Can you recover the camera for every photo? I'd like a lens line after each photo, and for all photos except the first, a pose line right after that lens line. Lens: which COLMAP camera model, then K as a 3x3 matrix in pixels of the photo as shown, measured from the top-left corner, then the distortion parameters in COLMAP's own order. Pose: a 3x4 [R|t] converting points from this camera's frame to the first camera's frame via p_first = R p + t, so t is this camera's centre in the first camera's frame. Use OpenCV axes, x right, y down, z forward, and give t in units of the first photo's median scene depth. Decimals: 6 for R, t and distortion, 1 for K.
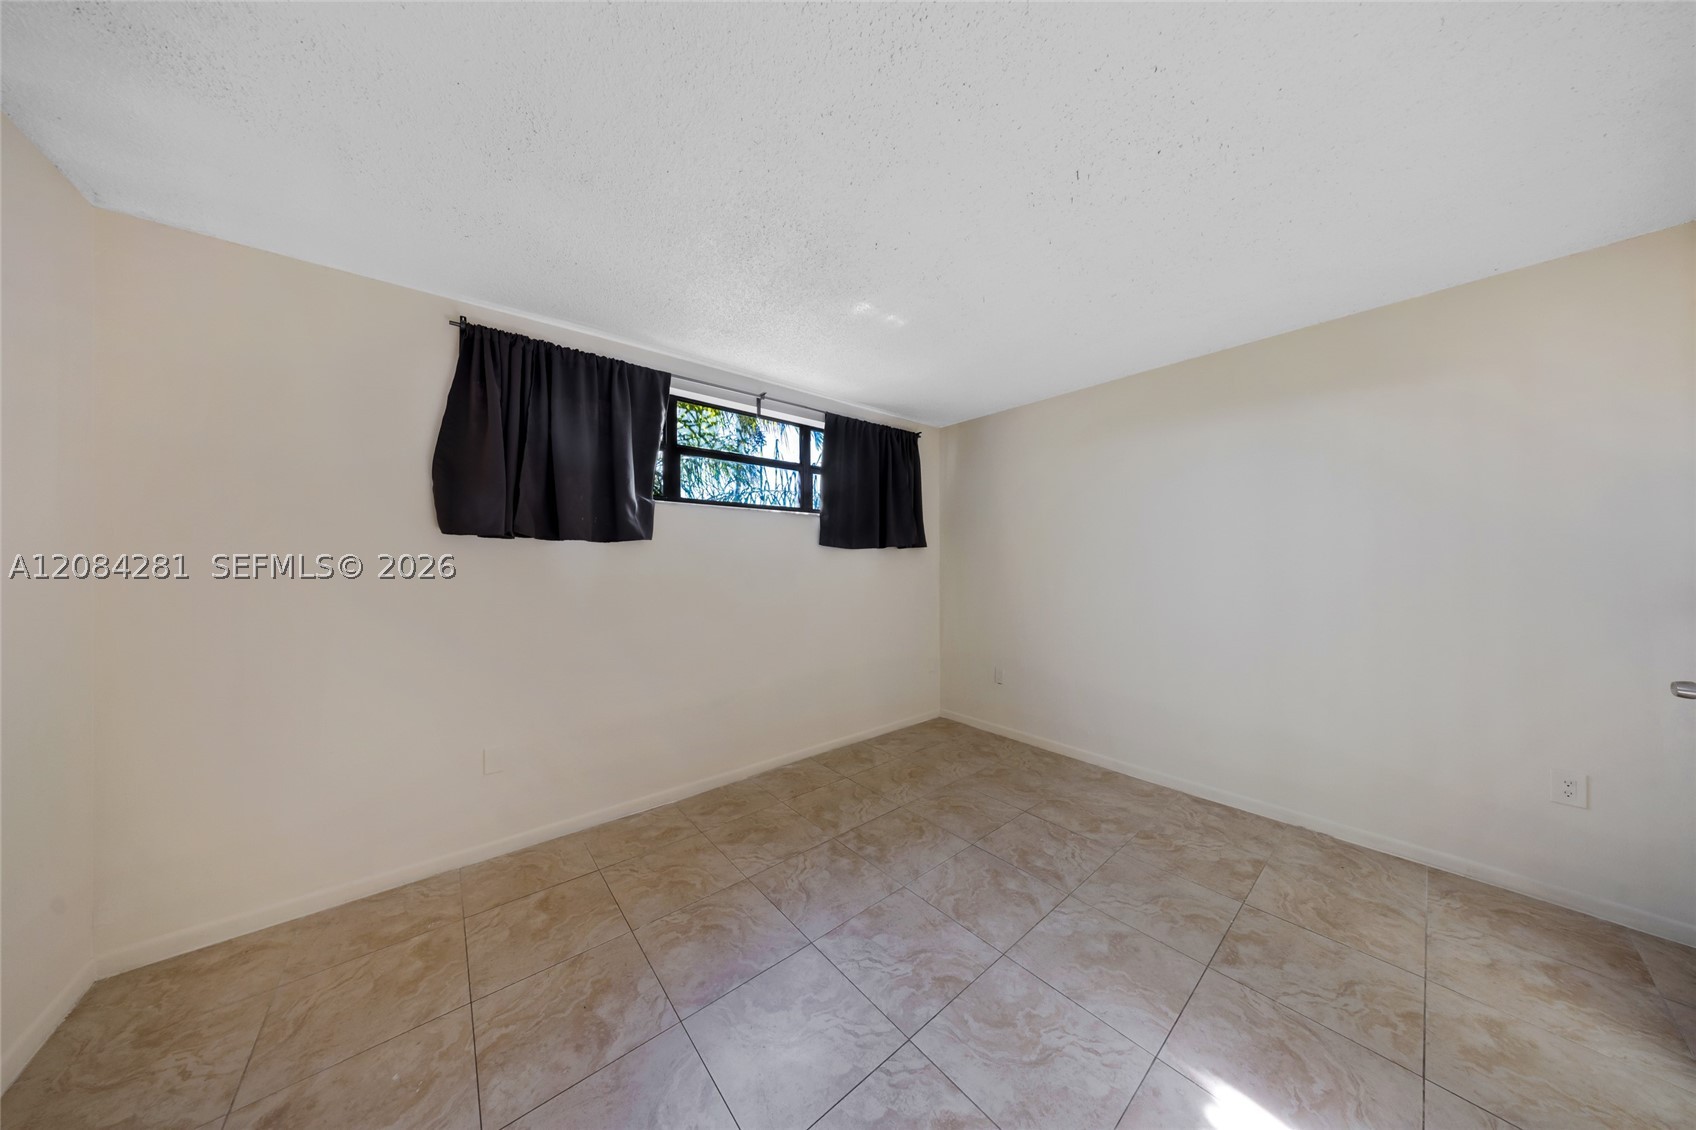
lens RADIAL K [[495.5, 0, 850.2], [0, 495.5, 561.8], [0, 0, 1]] dist [0.012477, -0.004658]
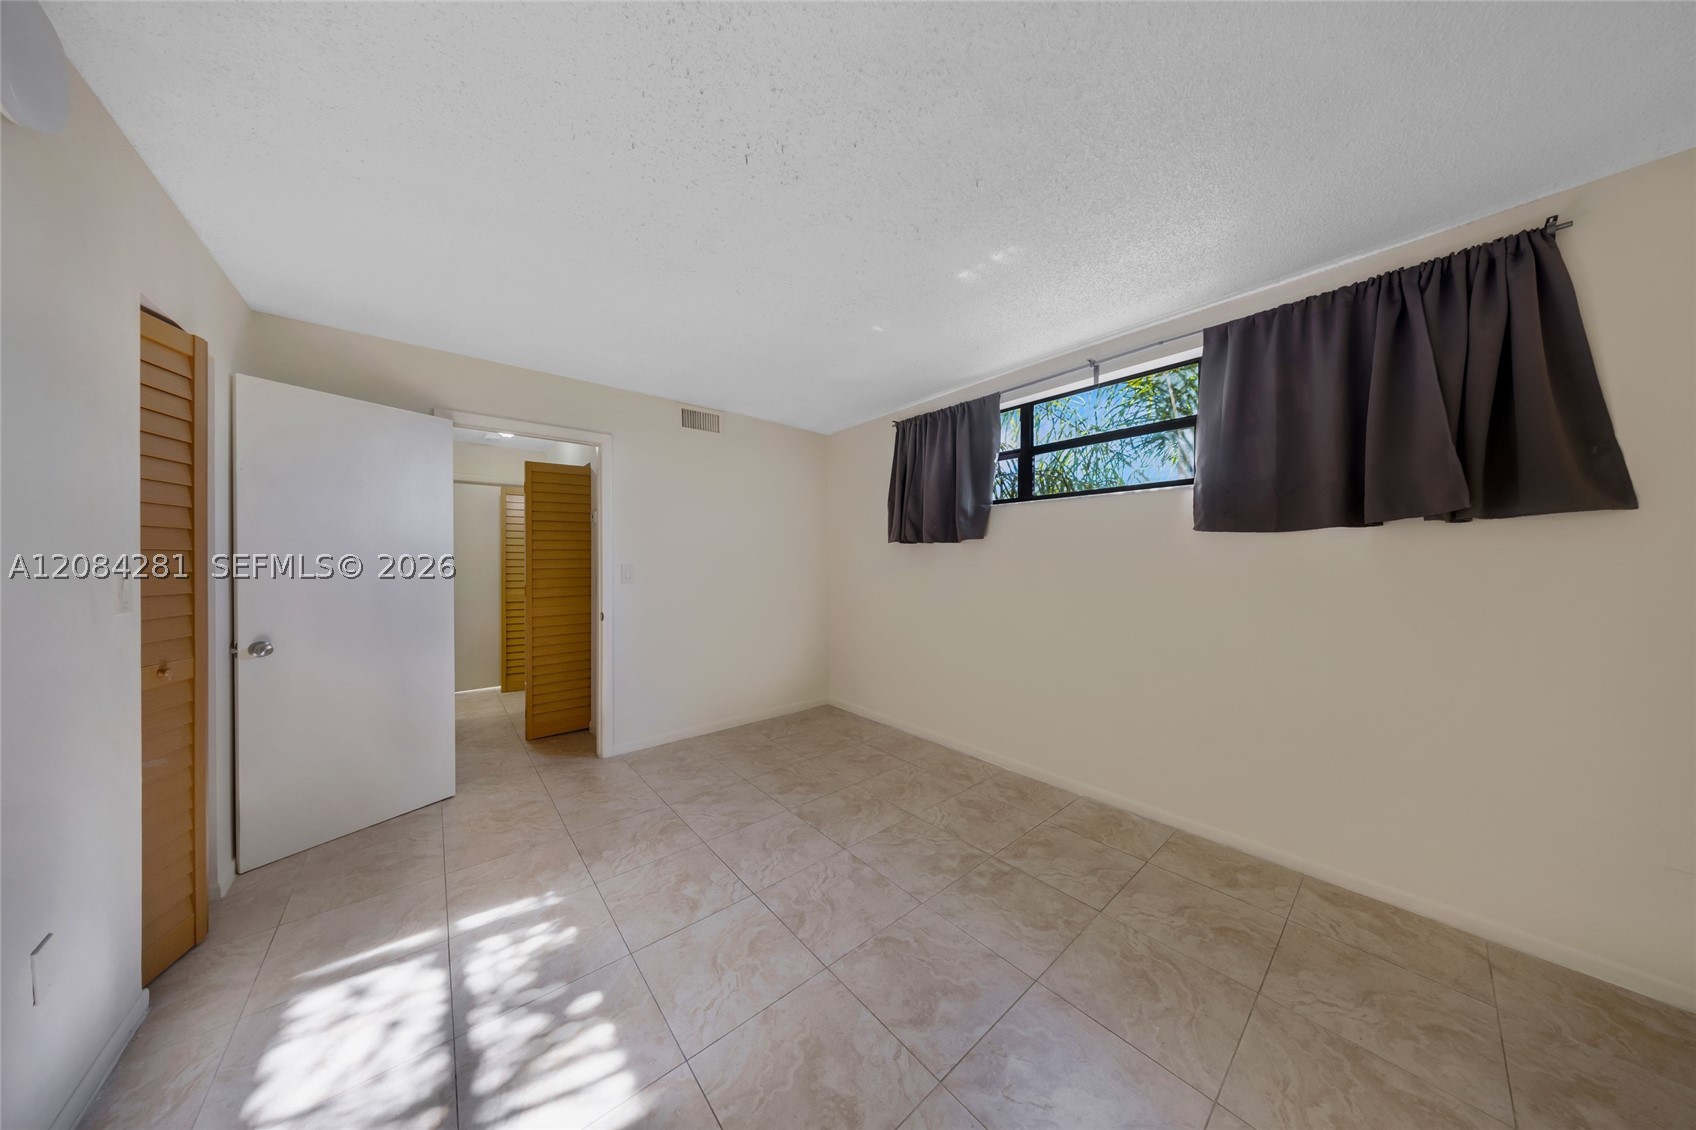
lens RADIAL K [[495.5, 0, 850.2], [0, 495.5, 561.8], [0, 0, 1]] dist [0.012477, -0.004658]
pose [[0.006250, 0.004513, -0.999970, 0.876178], [0.003435, 0.999984, 0.004535, 0.006223], [0.999975, -0.003463, 0.006235, 0.727322]]
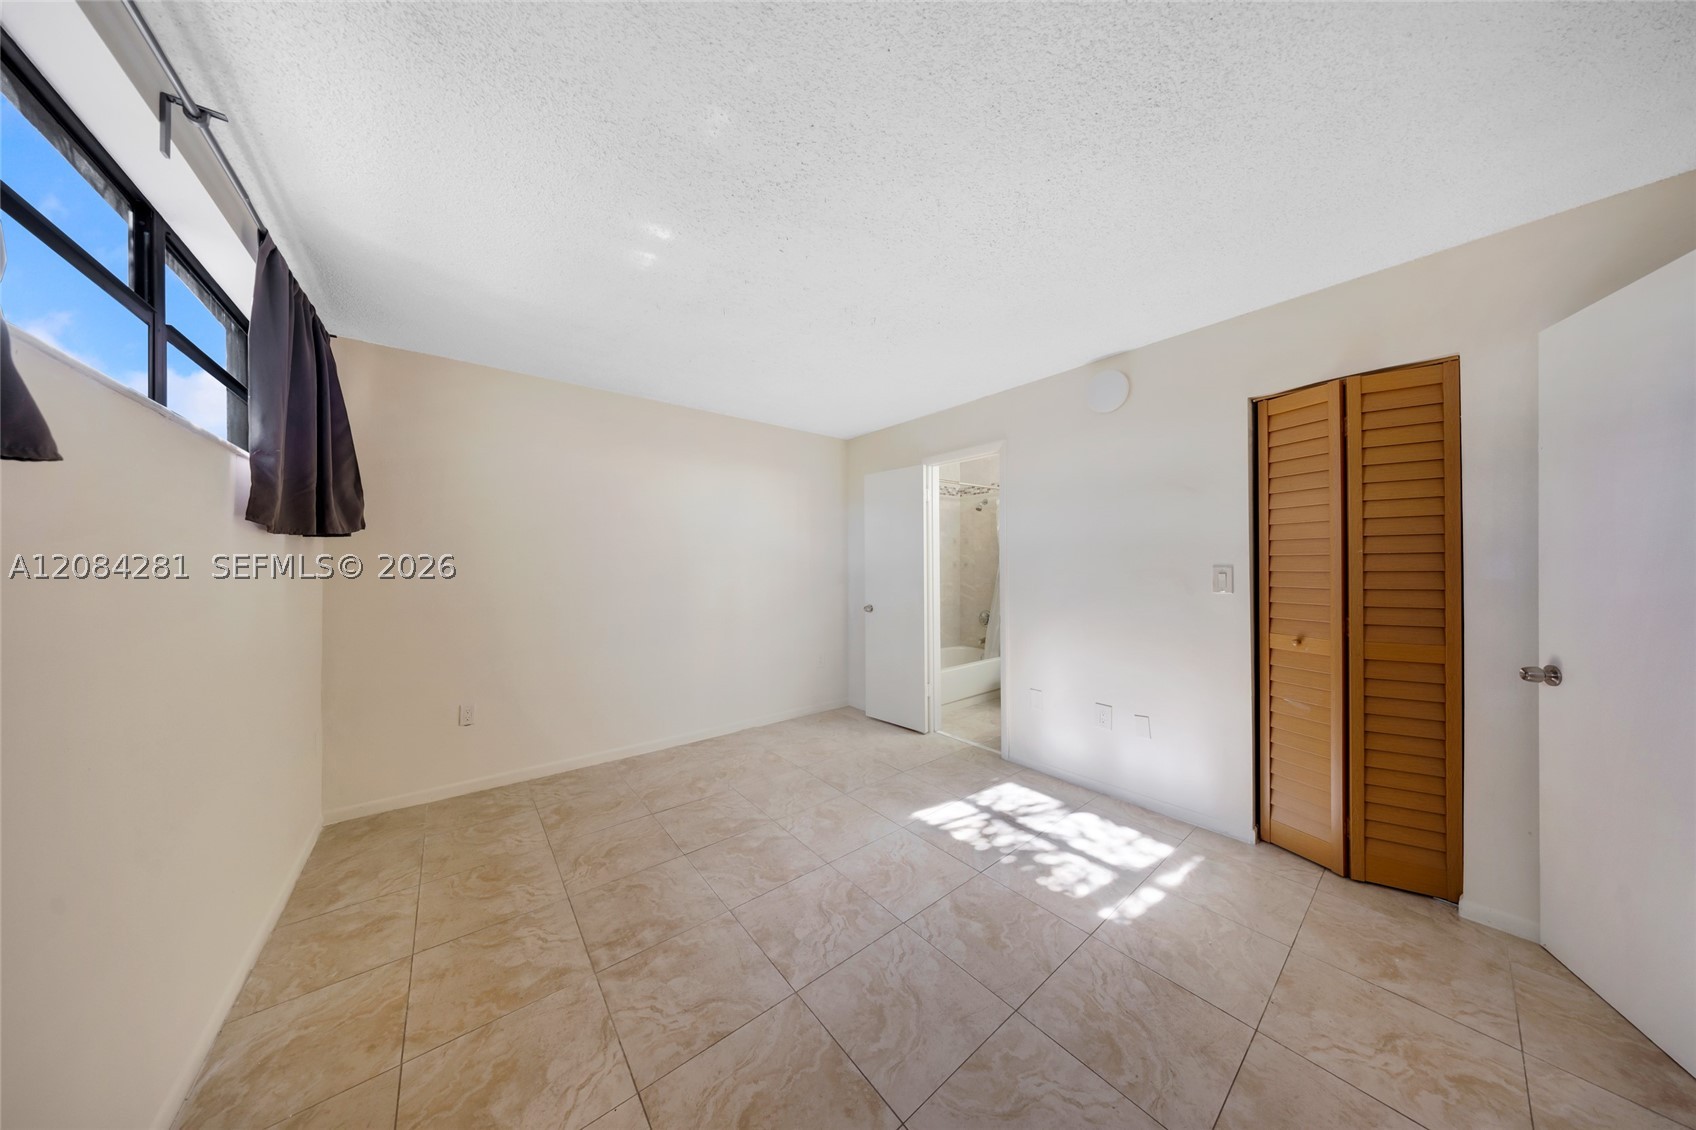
lens RADIAL K [[495.5, 0, 850.2], [0, 495.5, 561.8], [0, 0, 1]] dist [0.012477, -0.004658]
pose [[0.023857, 0.005972, 0.999698, -0.692025], [0.001873, 0.999980, -0.006019, 0.007313], [-0.999714, 0.002016, 0.023845, 0.635303]]
